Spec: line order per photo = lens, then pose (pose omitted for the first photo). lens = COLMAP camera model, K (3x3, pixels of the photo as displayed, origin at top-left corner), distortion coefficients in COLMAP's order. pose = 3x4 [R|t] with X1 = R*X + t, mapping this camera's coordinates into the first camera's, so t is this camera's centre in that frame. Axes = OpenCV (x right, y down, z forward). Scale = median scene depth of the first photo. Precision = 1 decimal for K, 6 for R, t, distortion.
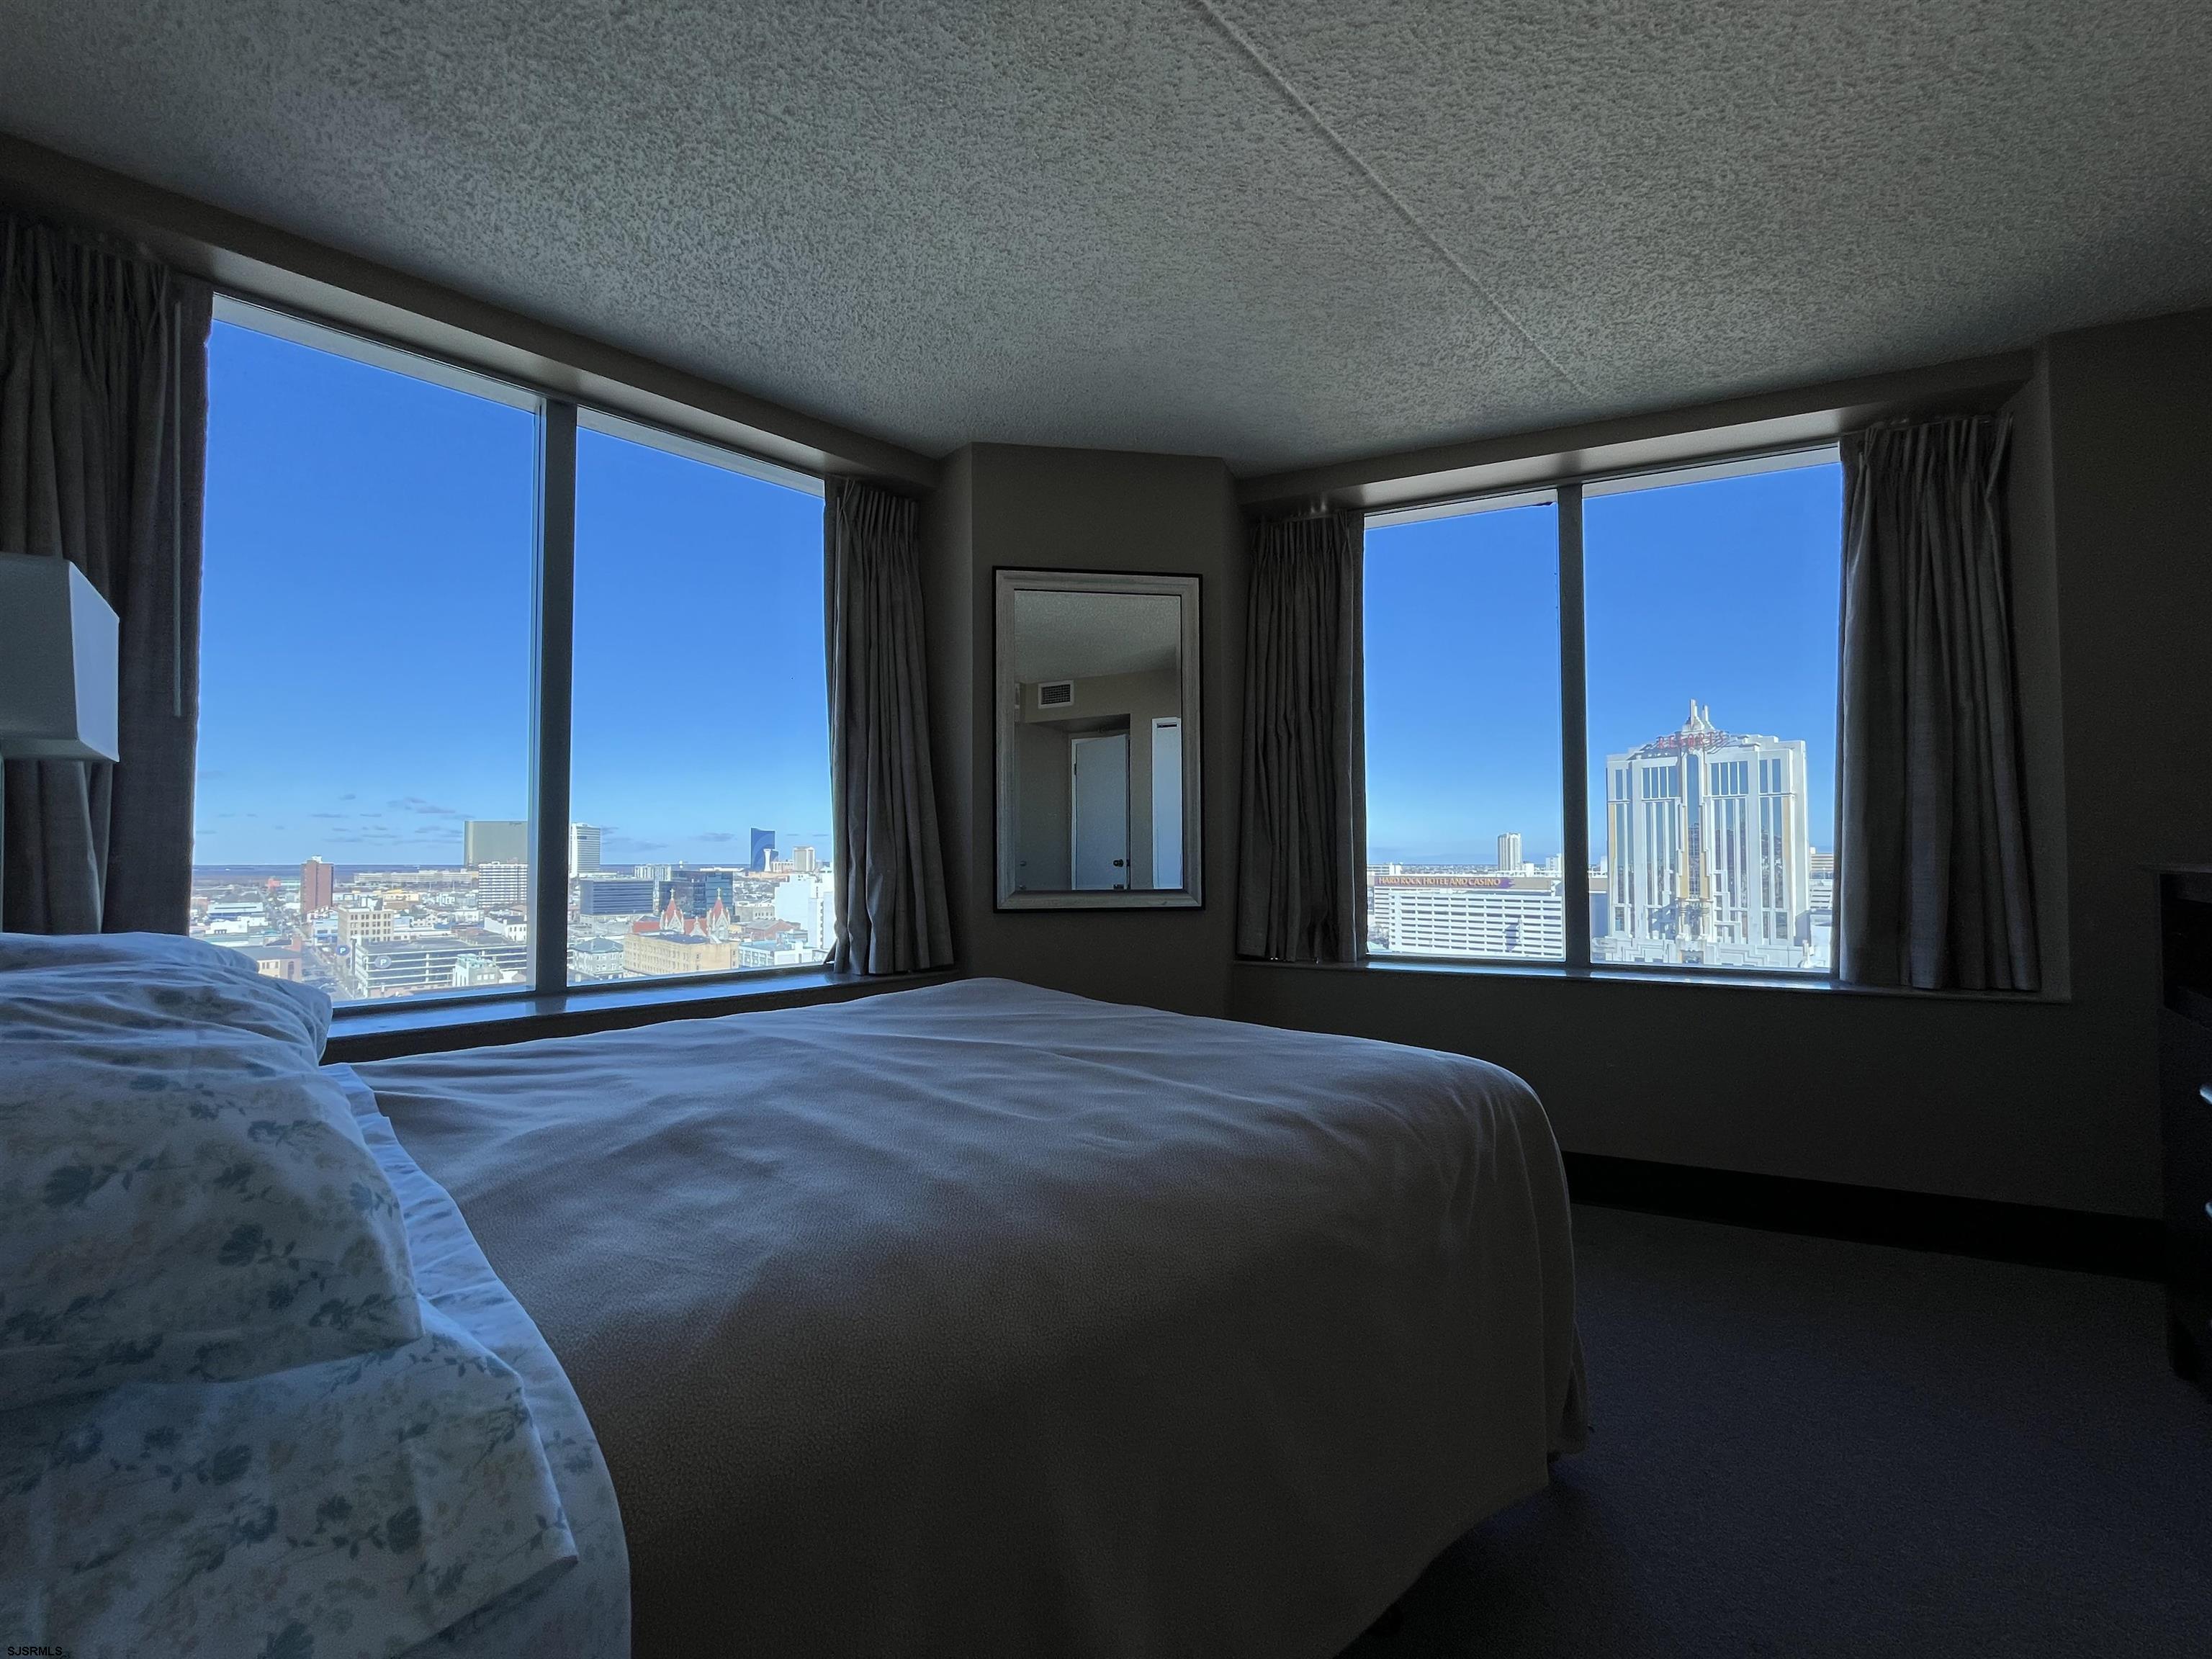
lens RADIAL K [[896.3, 0, 1102.5], [0, 896.3, 835.3], [0, 0, 1]] dist [-0.003607, -0.000425]
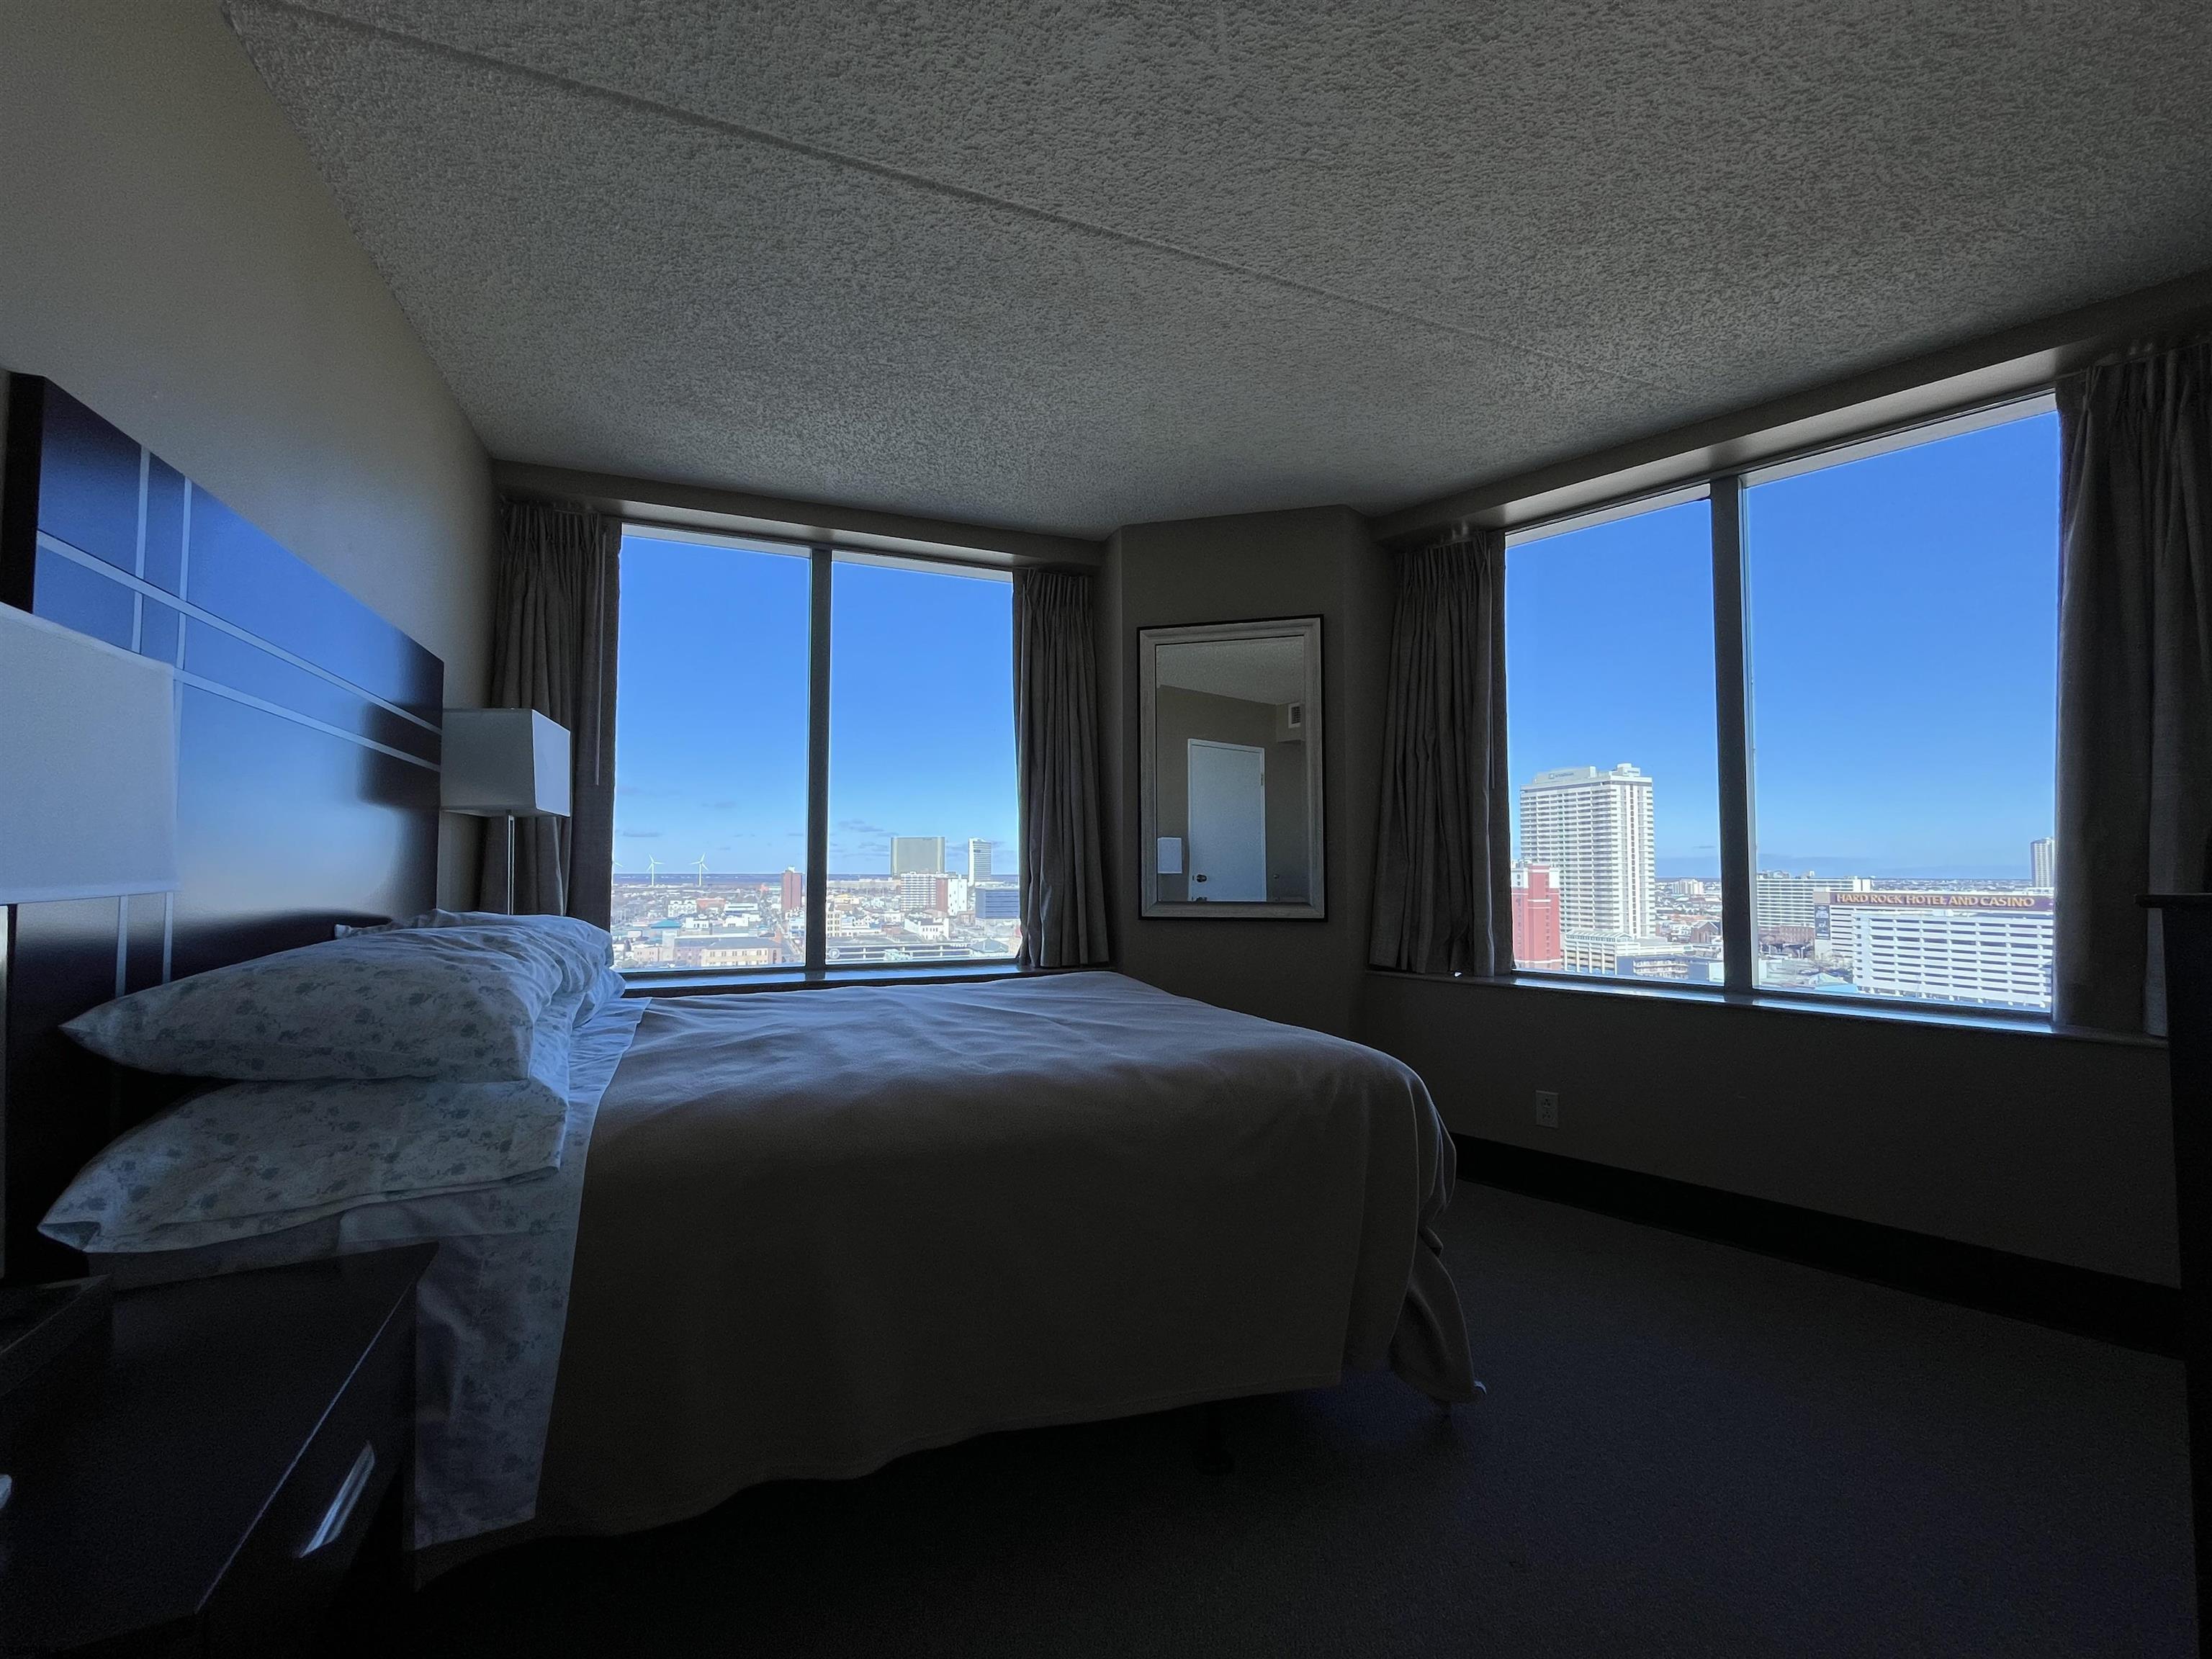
lens RADIAL K [[896.3, 0, 1102.5], [0, 896.3, 835.3], [0, 0, 1]] dist [-0.003607, -0.000425]
pose [[0.925923, -0.012380, -0.377509, 0.300807], [0.007604, 0.999871, -0.014140, -0.009051], [0.377635, 0.010222, 0.925898, -0.123297]]
